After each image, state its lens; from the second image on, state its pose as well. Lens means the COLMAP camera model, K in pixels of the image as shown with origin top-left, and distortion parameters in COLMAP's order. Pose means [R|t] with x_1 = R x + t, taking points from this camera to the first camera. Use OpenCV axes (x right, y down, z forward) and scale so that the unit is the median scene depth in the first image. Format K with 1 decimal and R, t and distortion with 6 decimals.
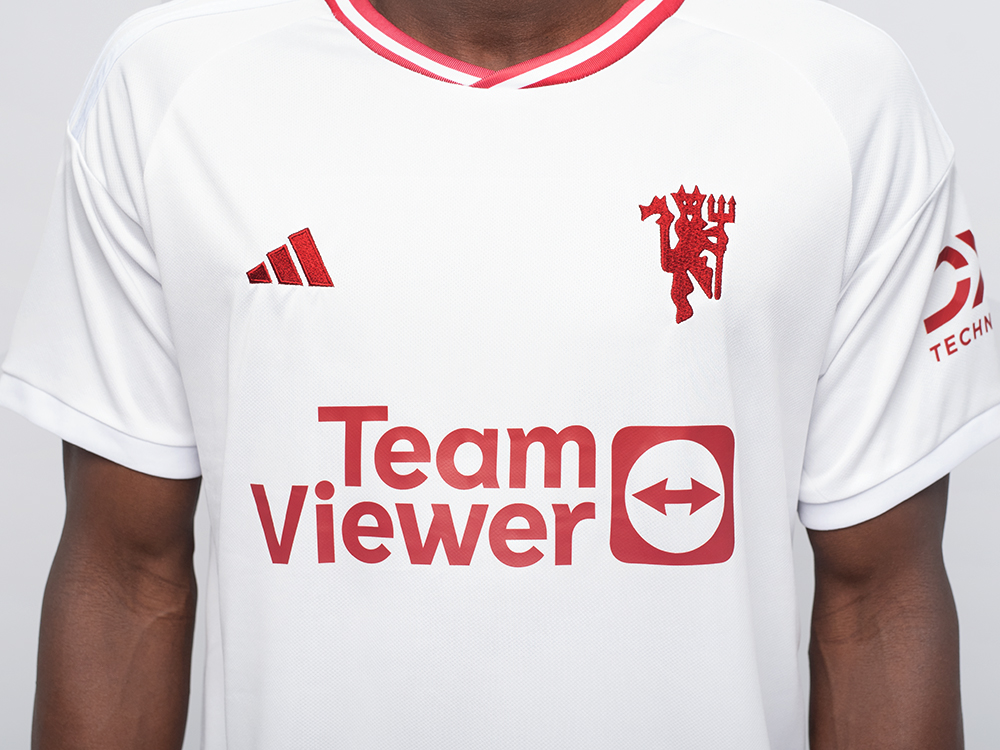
lens RADIAL K [[2196.7, 0, 500.0], [0, 2196.7, 375.0], [0, 0, 1]] dist [-0.058543, 0.045846]
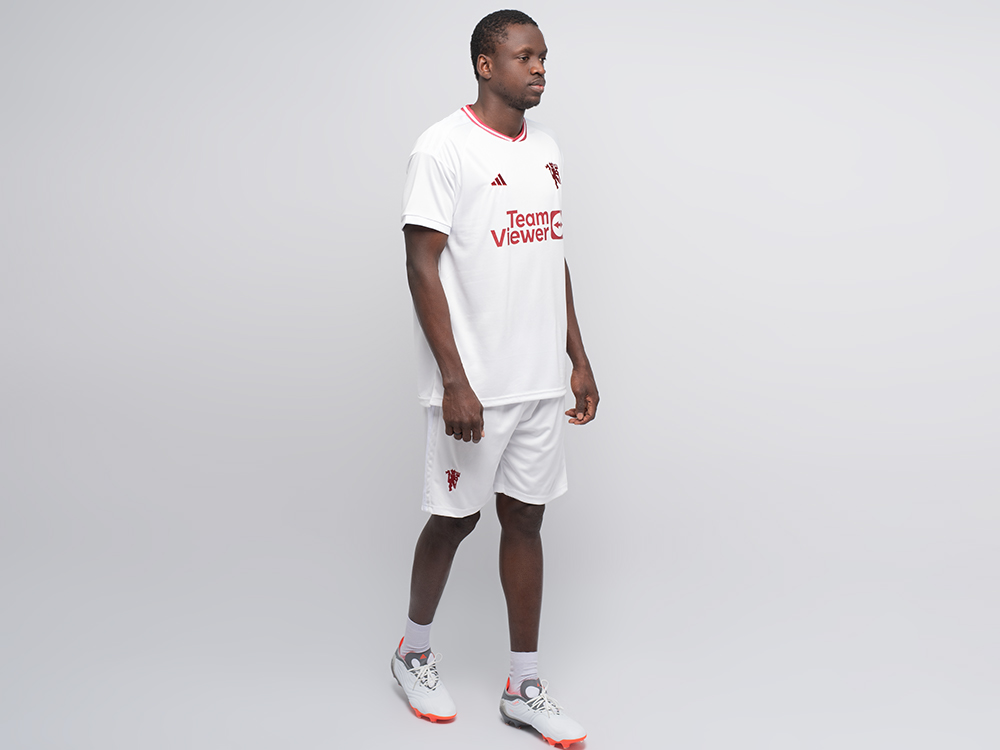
lens RADIAL K [[2196.7, 0, 500.0], [0, 2196.7, 375.0], [0, 0, 1]] dist [-0.058543, 0.045846]
pose [[0.618546, -0.114696, 0.777332, -3.753325], [0.115837, 0.991790, 0.054164, 0.105181], [-0.777163, 0.056541, 0.626754, -1.891988]]
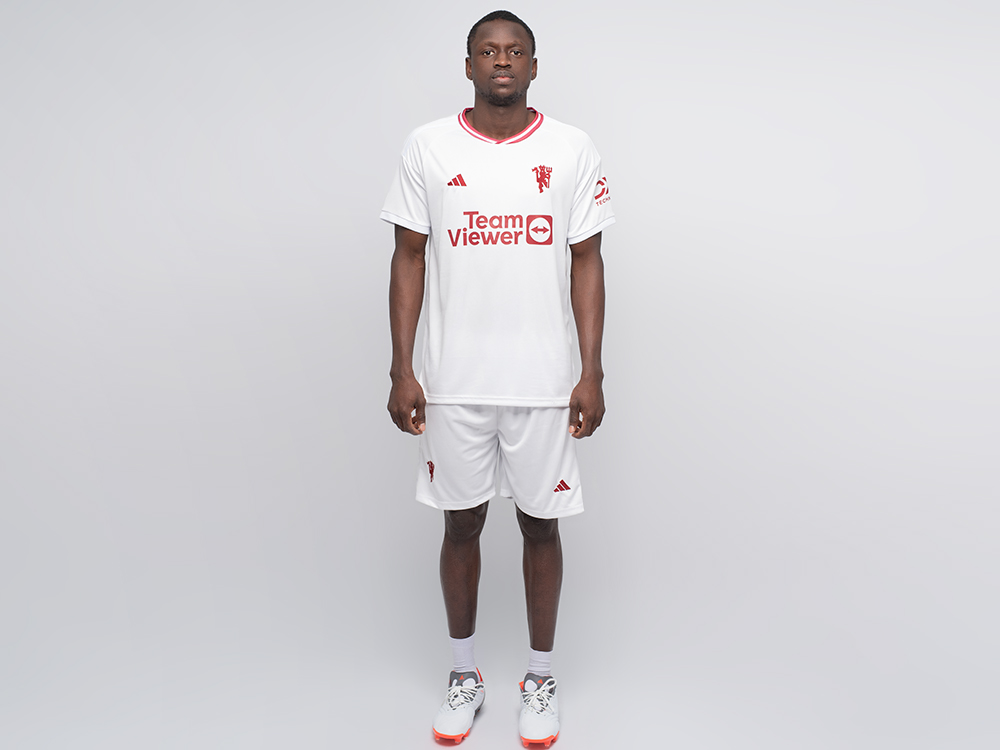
lens RADIAL K [[2196.7, 0, 500.0], [0, 2196.7, 375.0], [0, 0, 1]] dist [-0.058543, 0.045846]
pose [[0.997105, -0.003745, 0.075944, -0.361353], [0.007318, 0.998876, -0.046822, 0.580908], [-0.075683, 0.047243, 0.996012, -3.643530]]
